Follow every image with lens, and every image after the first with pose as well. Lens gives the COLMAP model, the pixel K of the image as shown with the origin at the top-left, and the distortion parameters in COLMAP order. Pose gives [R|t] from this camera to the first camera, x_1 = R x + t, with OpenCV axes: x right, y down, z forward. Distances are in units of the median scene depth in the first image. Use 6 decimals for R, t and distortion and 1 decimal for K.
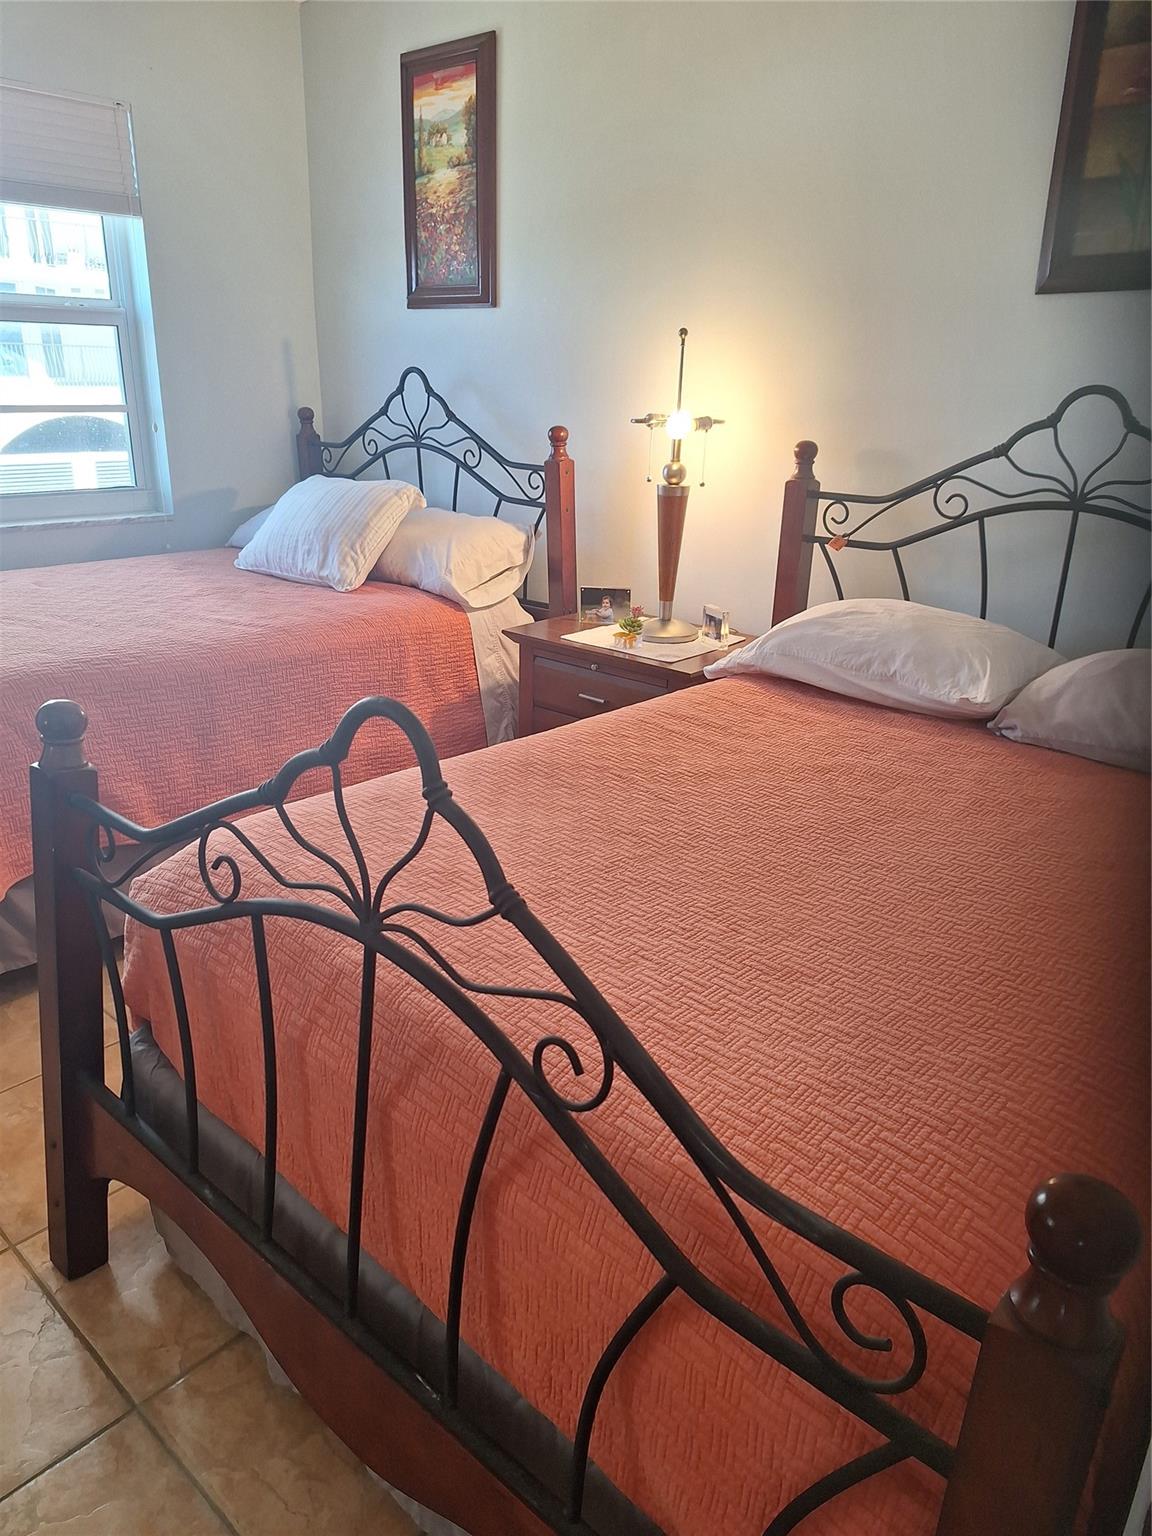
lens RADIAL K [[1061.7, 0, 574.0], [0, 1061.7, 769.1], [0, 0, 1]] dist [0.046811, -0.053457]
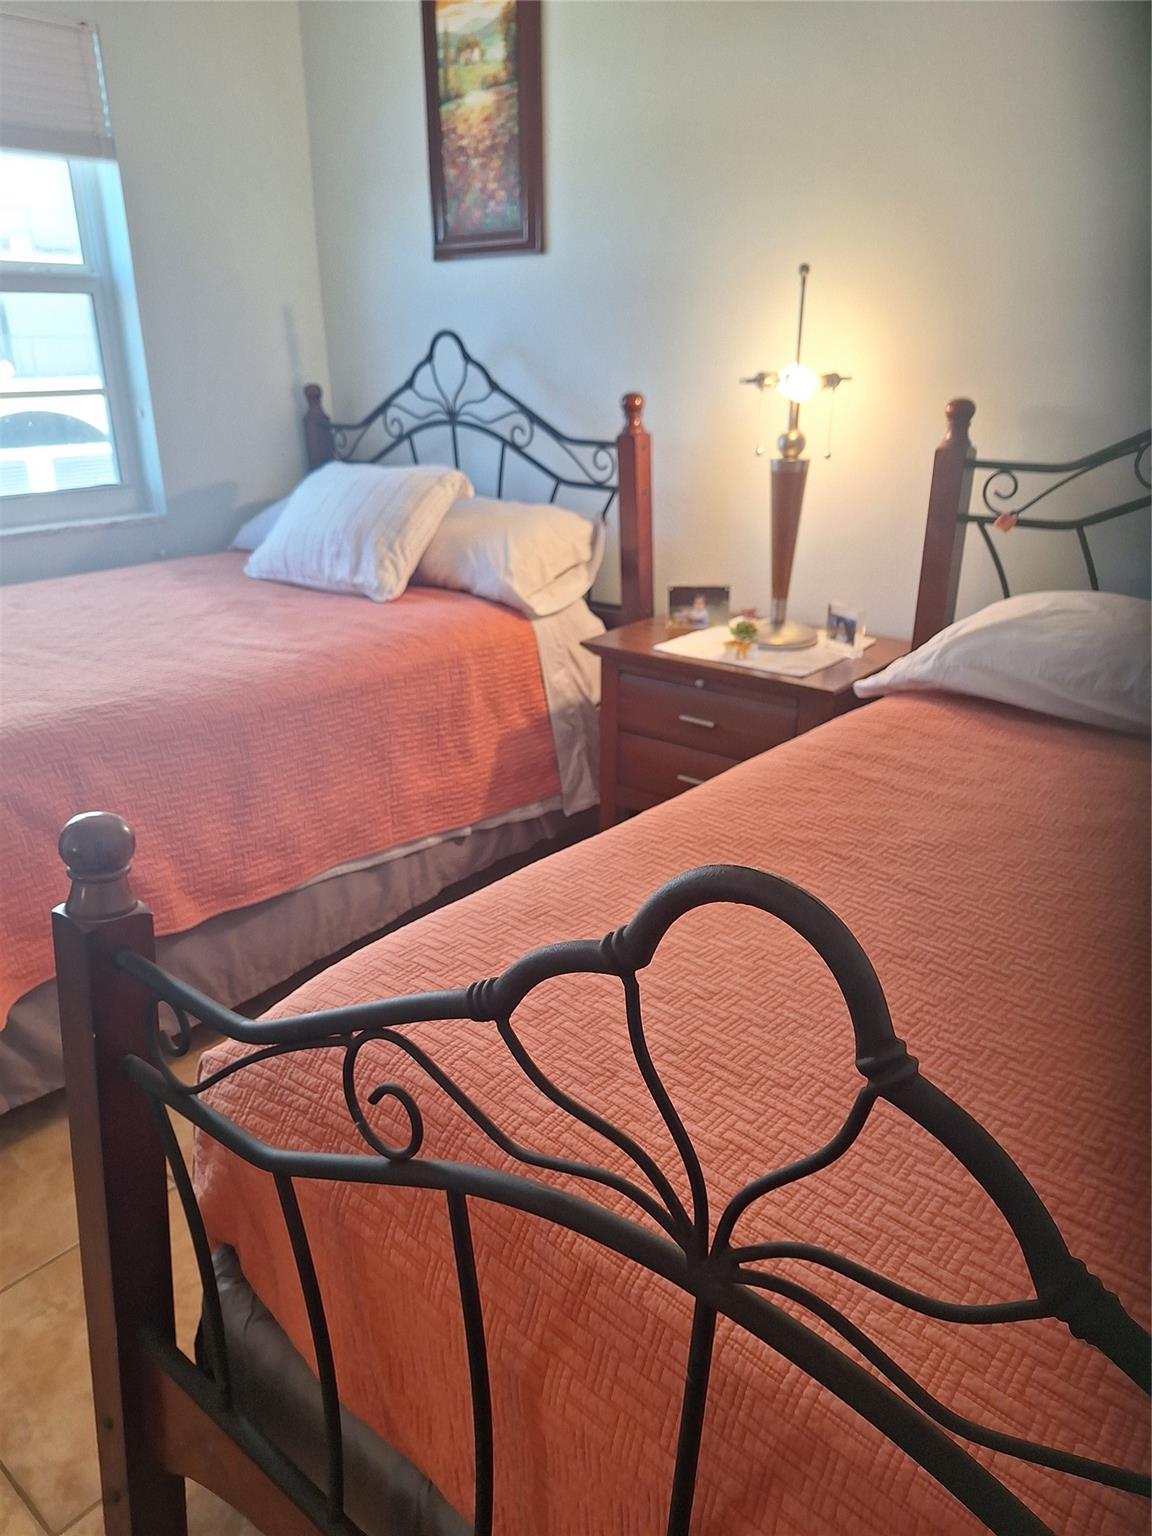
lens RADIAL K [[1061.7, 0, 566.4], [0, 1061.7, 771.7], [0, 0, 1]] dist [0.046811, -0.053457]
pose [[0.998950, -0.041811, 0.018742, -0.103433], [0.041394, 0.998899, 0.022079, -0.049666], [-0.019644, -0.021280, 0.999581, 0.171661]]
